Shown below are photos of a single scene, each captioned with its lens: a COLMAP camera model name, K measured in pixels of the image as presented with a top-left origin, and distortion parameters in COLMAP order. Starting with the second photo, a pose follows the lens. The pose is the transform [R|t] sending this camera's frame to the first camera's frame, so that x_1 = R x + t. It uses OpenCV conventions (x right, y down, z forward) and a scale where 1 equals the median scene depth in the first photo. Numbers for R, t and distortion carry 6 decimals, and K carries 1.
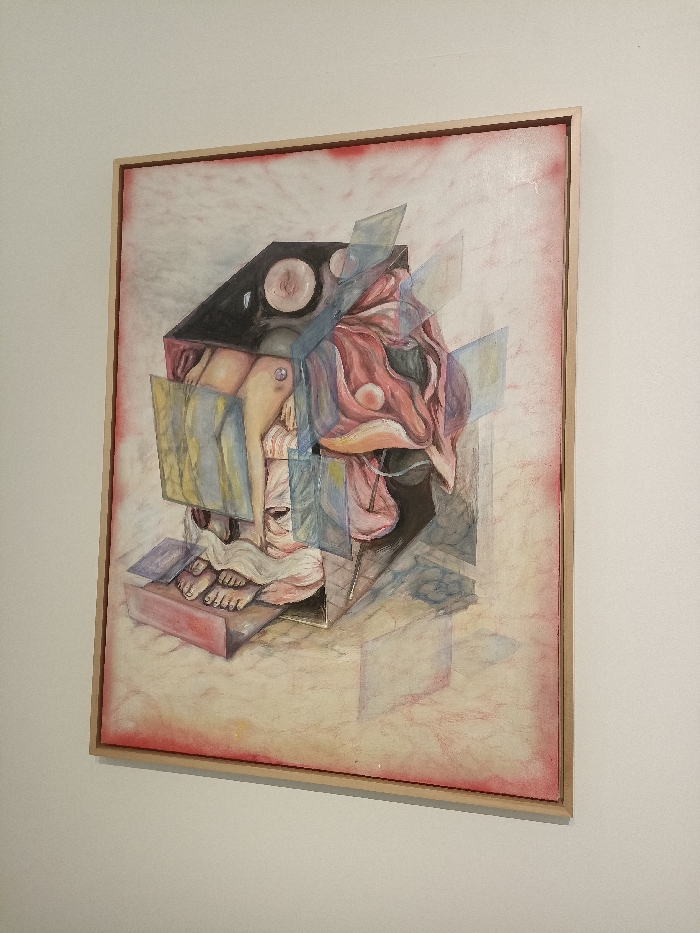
lens RADIAL K [[683.4, 0, 350.0], [0, 683.4, 466.5], [0, 0, 1]] dist [0.065598, -0.053617]
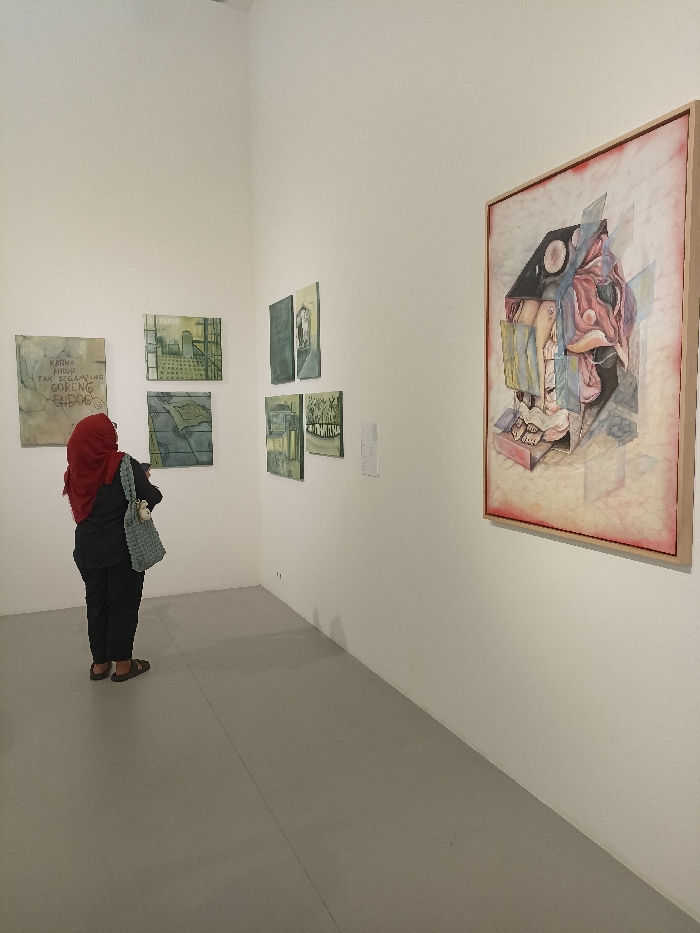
lens RADIAL K [[683.4, 0, 350.0], [0, 683.4, 466.5], [0, 0, 1]] dist [0.065598, -0.053617]
pose [[0.617415, 0.031714, -0.785998, 0.988065], [0.060144, 0.994359, 0.087365, 0.077584], [0.784335, -0.101214, 0.612025, -0.520498]]
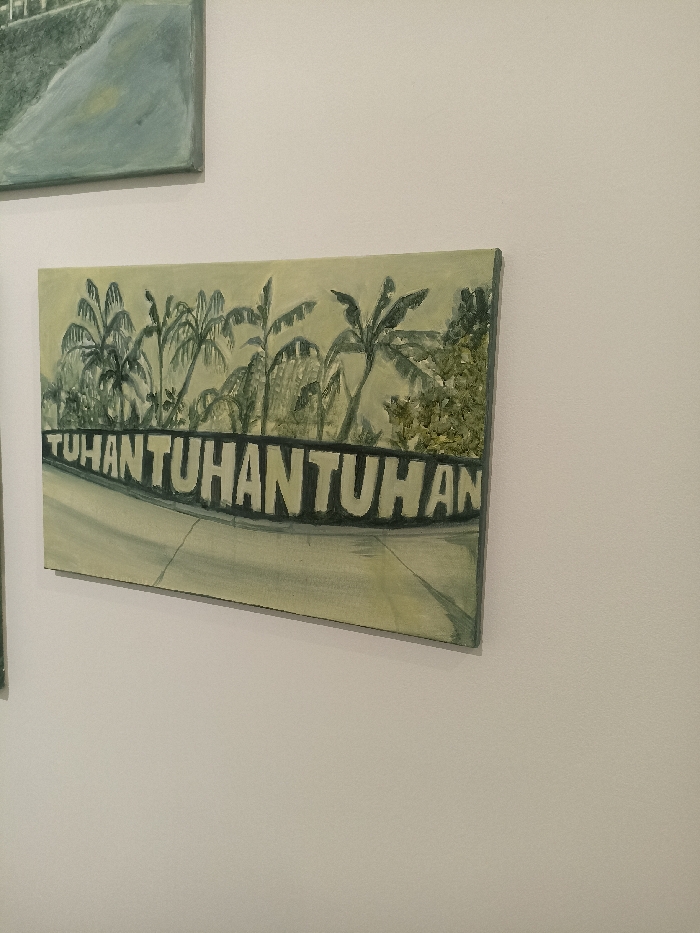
lens RADIAL K [[683.4, 0, 350.0], [0, 683.4, 466.5], [0, 0, 1]] dist [0.065598, -0.053617]
pose [[0.987156, 0.033087, -0.156296, -1.498450], [-0.009275, 0.988538, 0.150687, 0.086593], [0.159490, -0.147302, 0.976148, 0.835500]]
